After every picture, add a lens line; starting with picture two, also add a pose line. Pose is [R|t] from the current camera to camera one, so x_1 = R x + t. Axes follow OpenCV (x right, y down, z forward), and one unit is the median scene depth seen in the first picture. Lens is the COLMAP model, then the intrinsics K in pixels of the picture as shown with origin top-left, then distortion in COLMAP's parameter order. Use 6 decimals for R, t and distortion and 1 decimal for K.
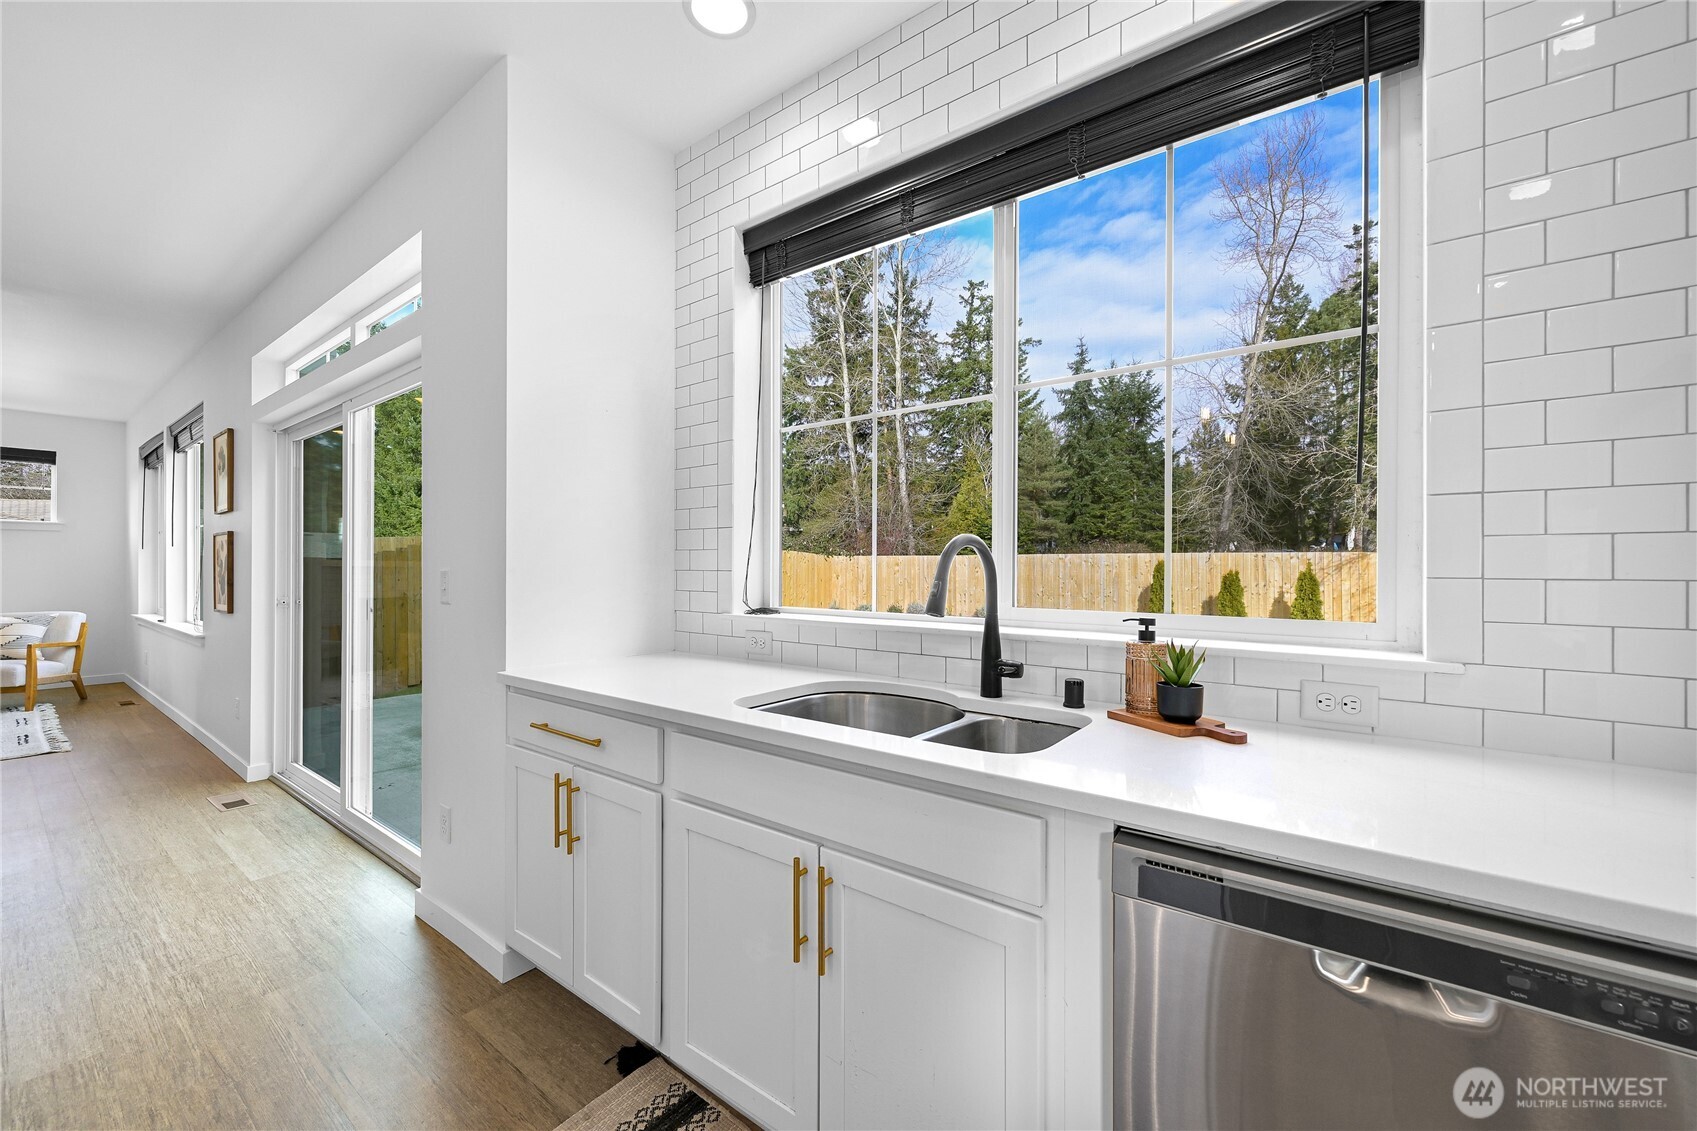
lens RADIAL K [[668.0, 0, 859.7], [0, 668.0, 564.3], [0, 0, 1]] dist [-0.000076, -0.000915]
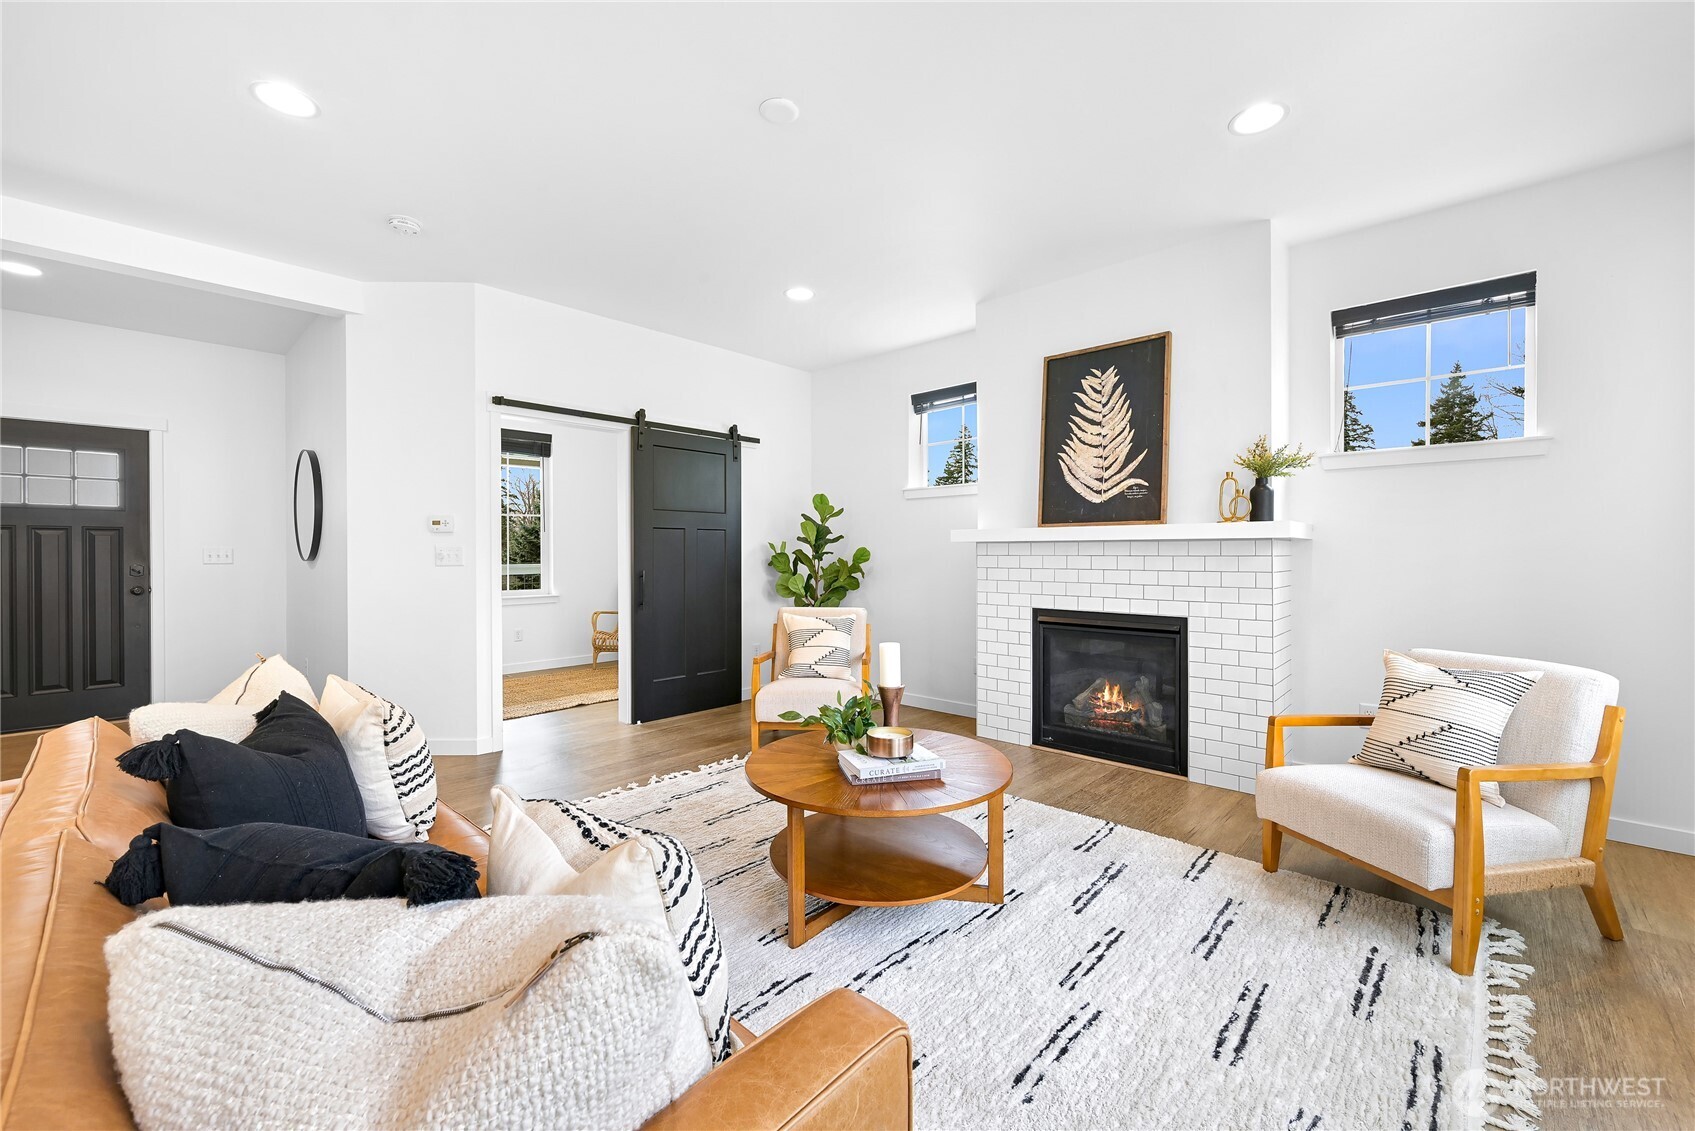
lens RADIAL K [[667.2, 0, 858.9], [0, 667.2, 562.4], [0, 0, 1]] dist [-0.000076, -0.000915]
pose [[-0.098620, 0.010780, -0.995067, -0.123957], [0.005894, 0.999930, 0.010248, 0.001827], [0.995108, -0.004855, -0.098676, 0.102551]]
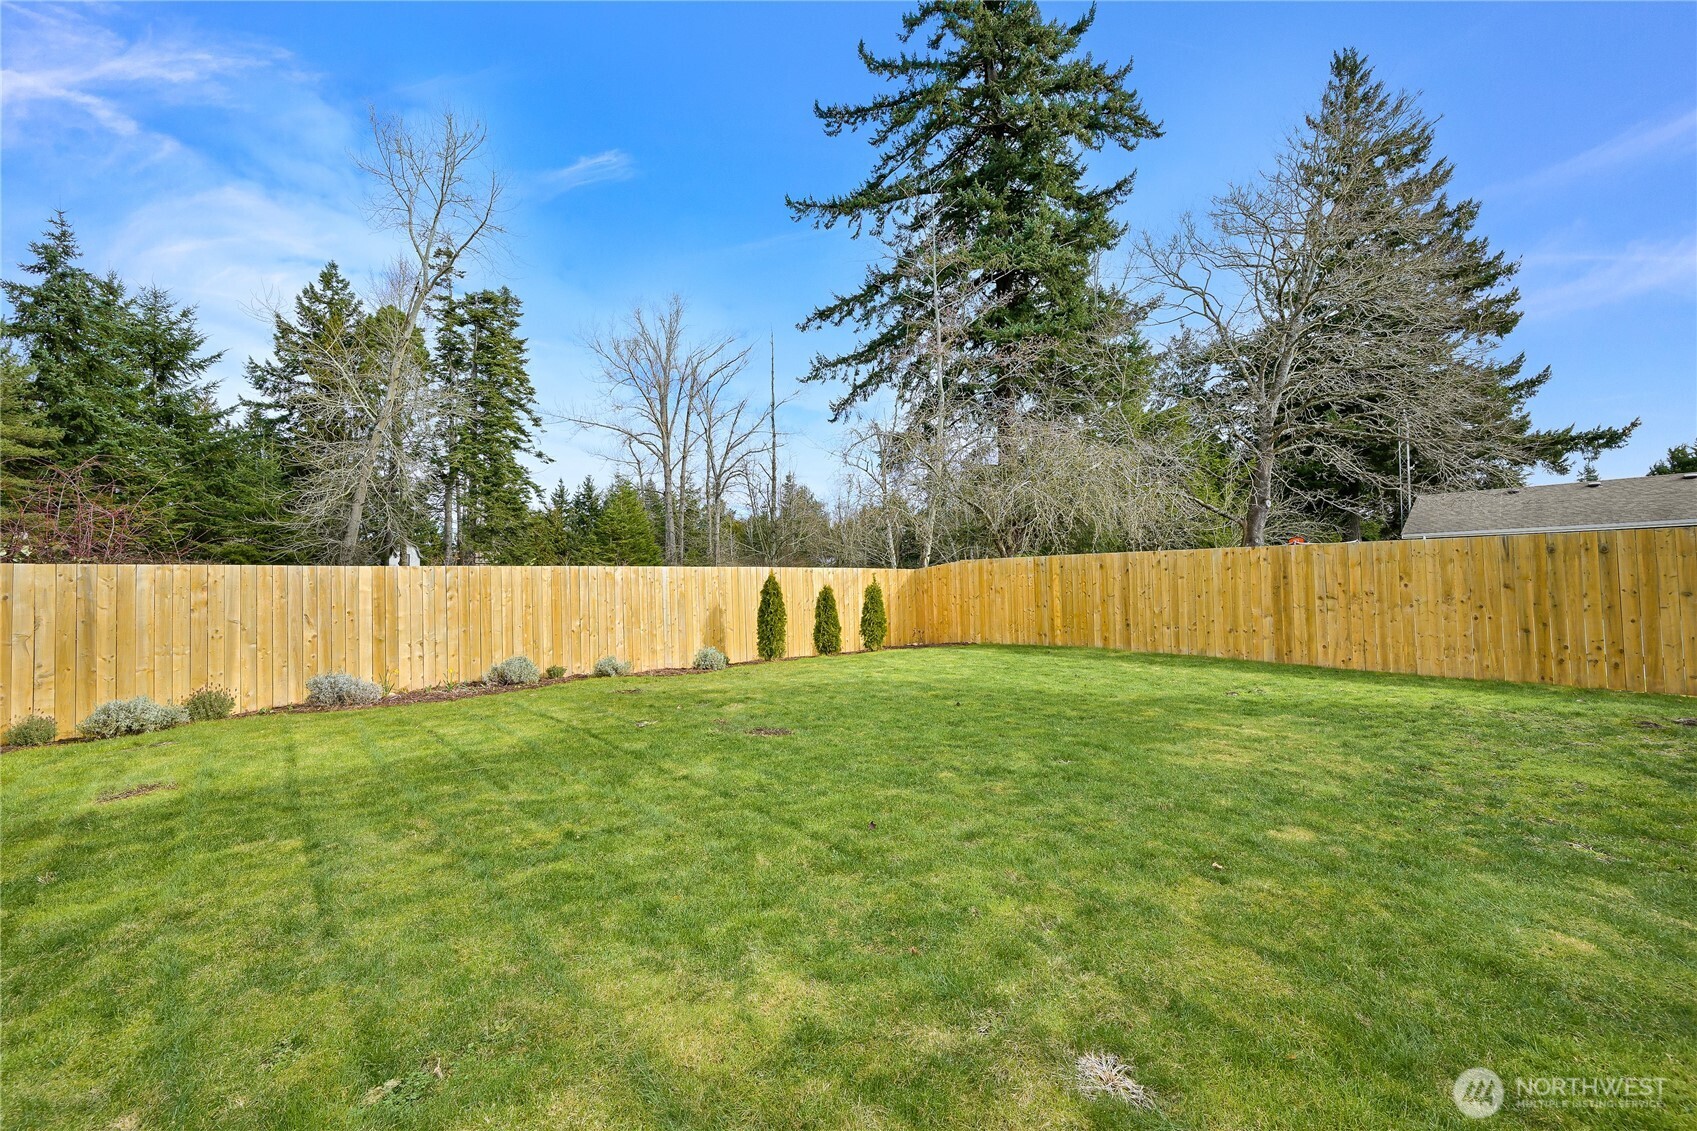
lens RADIAL K [[668.0, 0, 859.7], [0, 668.0, 563.0], [0, 0, 1]] dist [-0.000076, -0.000915]
pose [[0.209595, 0.024659, 0.977477, -0.120123], [0.016246, 0.999456, -0.028697, 0.001980], [-0.977653, 0.021895, 0.209080, 0.256347]]
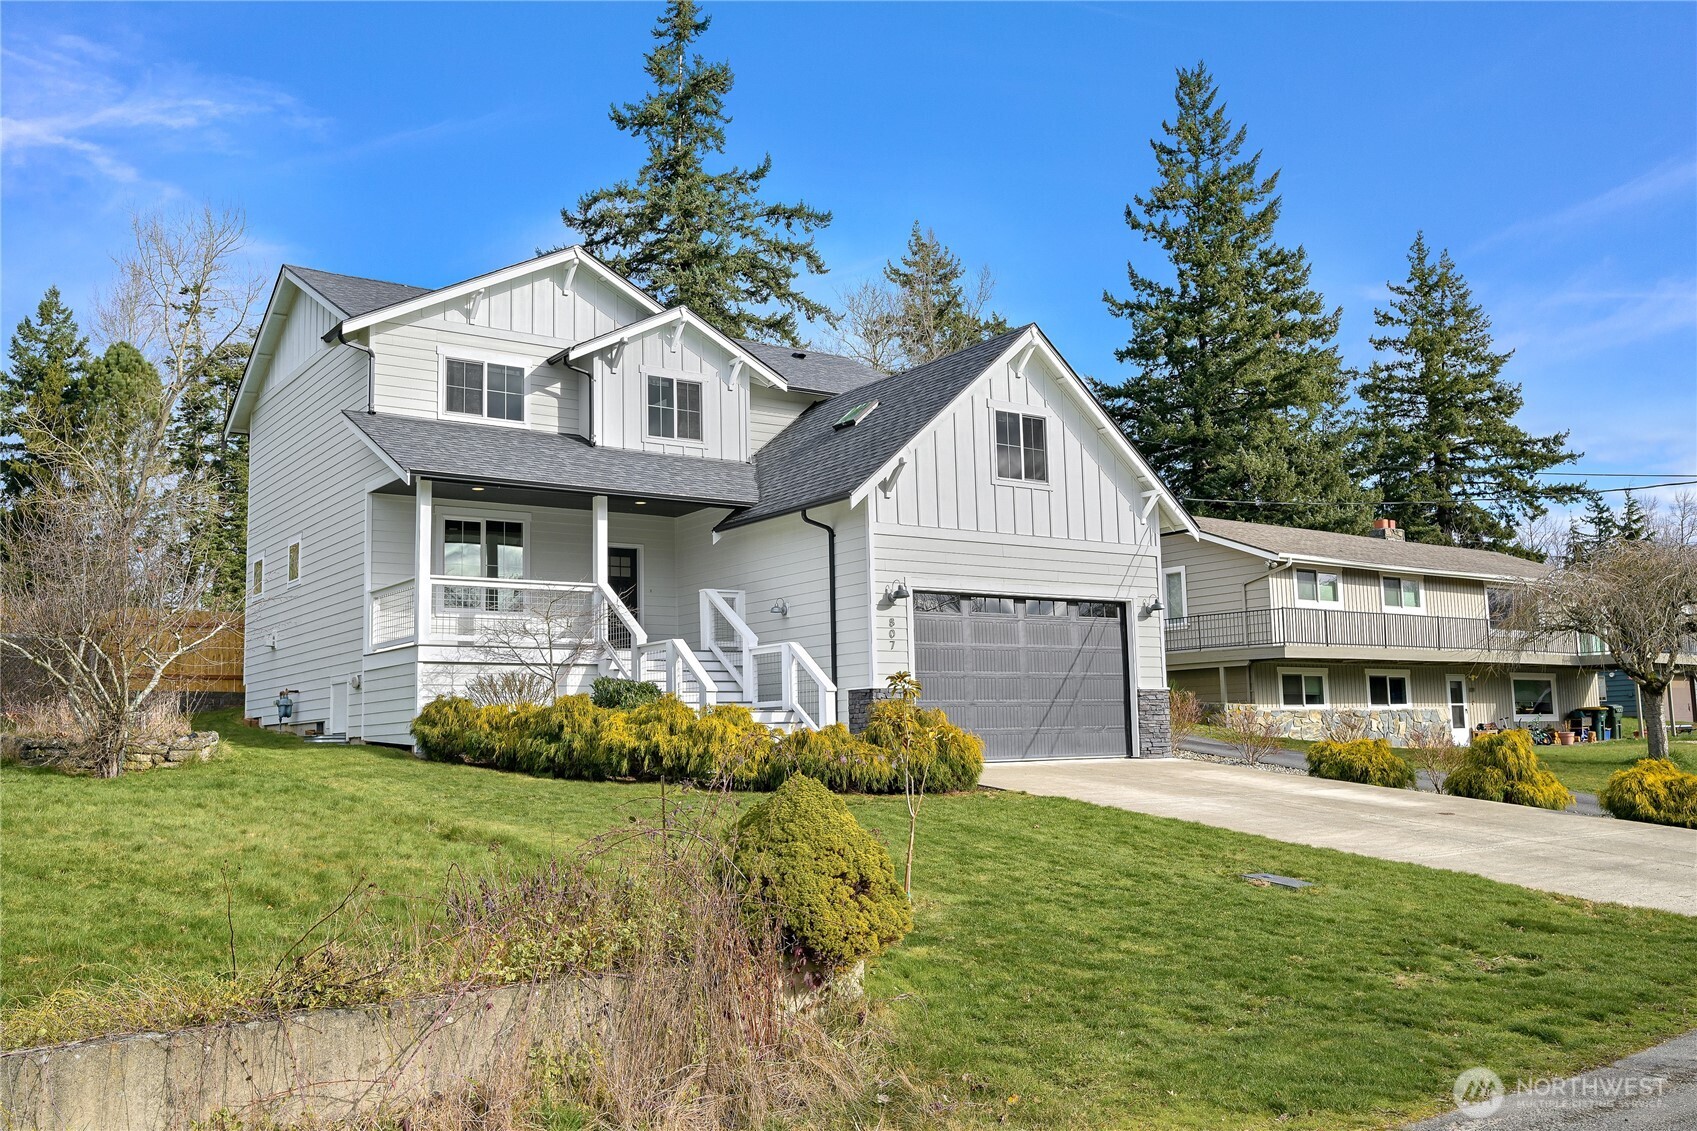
lens RADIAL K [[1416.7, 0, 832.5], [0, 1416.7, 554.2], [0, 0, 1]] dist [0.001122, -0.025589]
pose [[0.313705, 0.110289, 0.943093, -0.793795], [0.022361, 0.992098, -0.123458, 0.057436], [-0.949257, 0.059818, 0.308760, -0.331804]]
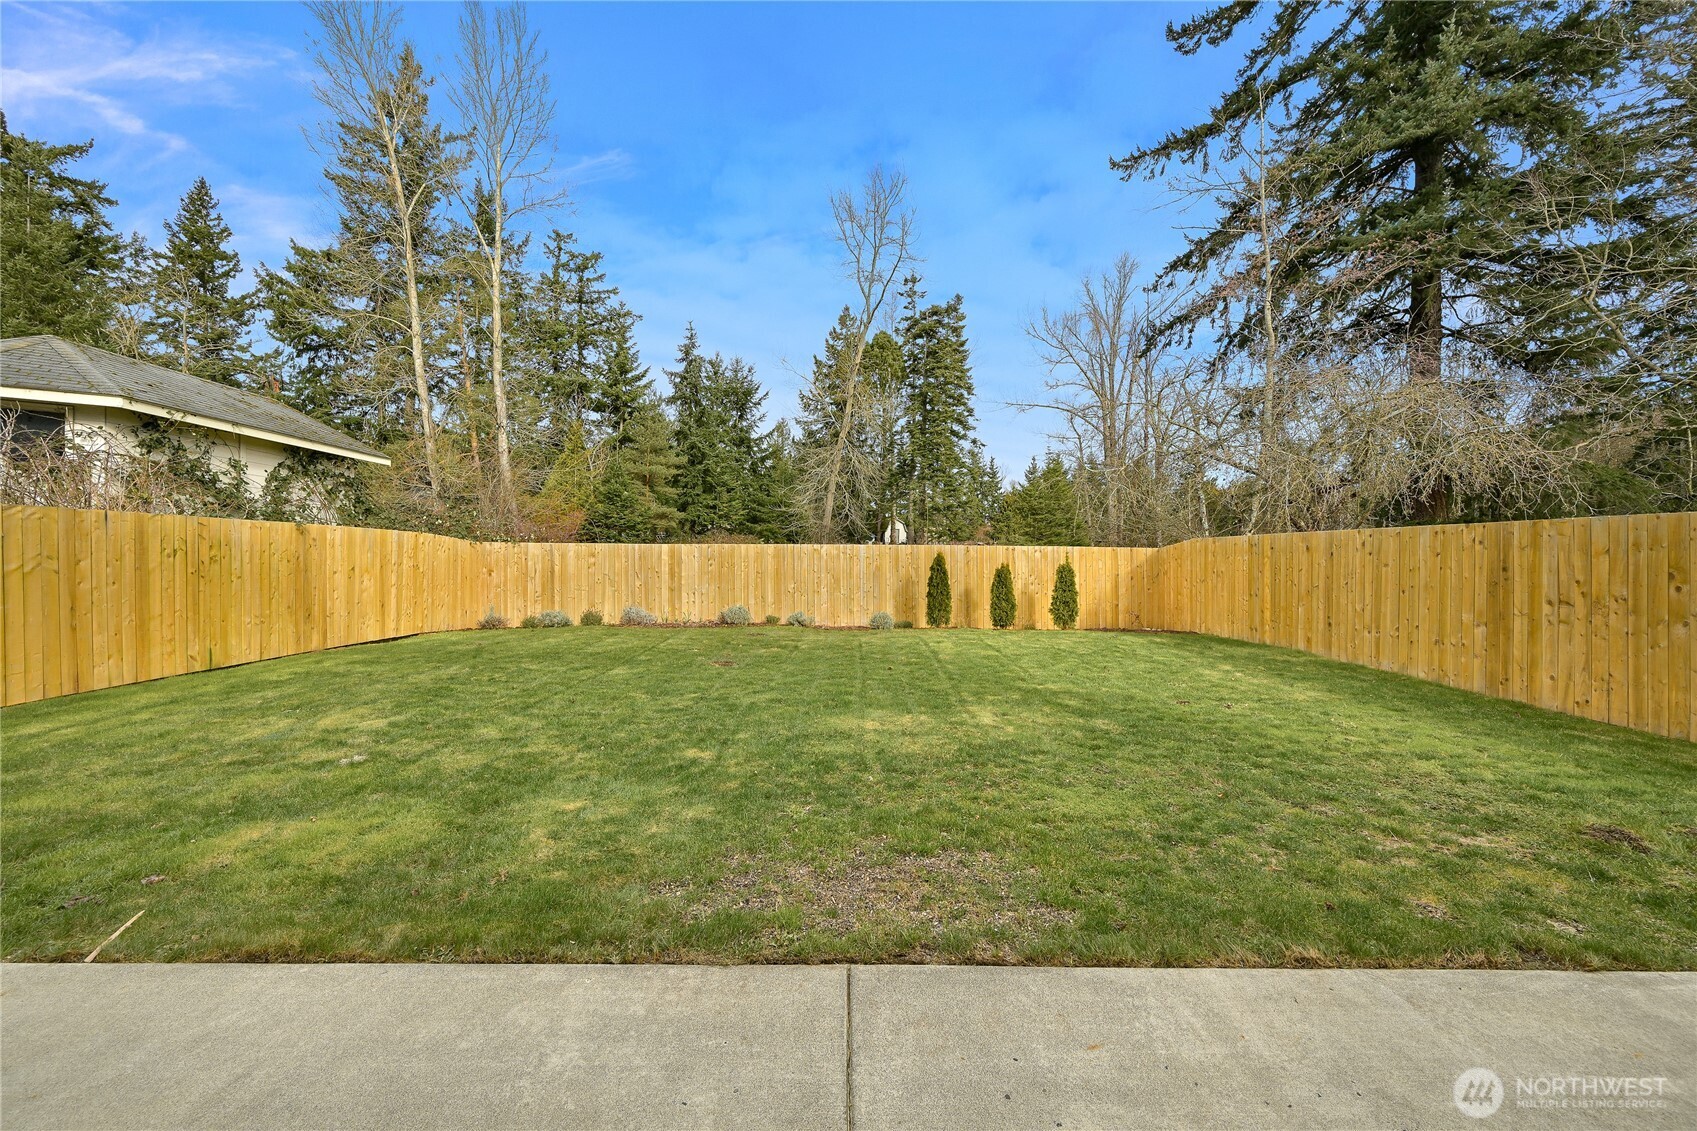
lens RADIAL K [[668.0, 0, 853.5], [0, 668.0, 557.8], [0, 0, 1]] dist [-0.000076, -0.000915]
pose [[0.802080, 0.003660, 0.597206, -0.073380], [-0.005438, 0.999985, 0.001176, 0.000525], [-0.597193, -0.004190, 0.802087, 0.113730]]
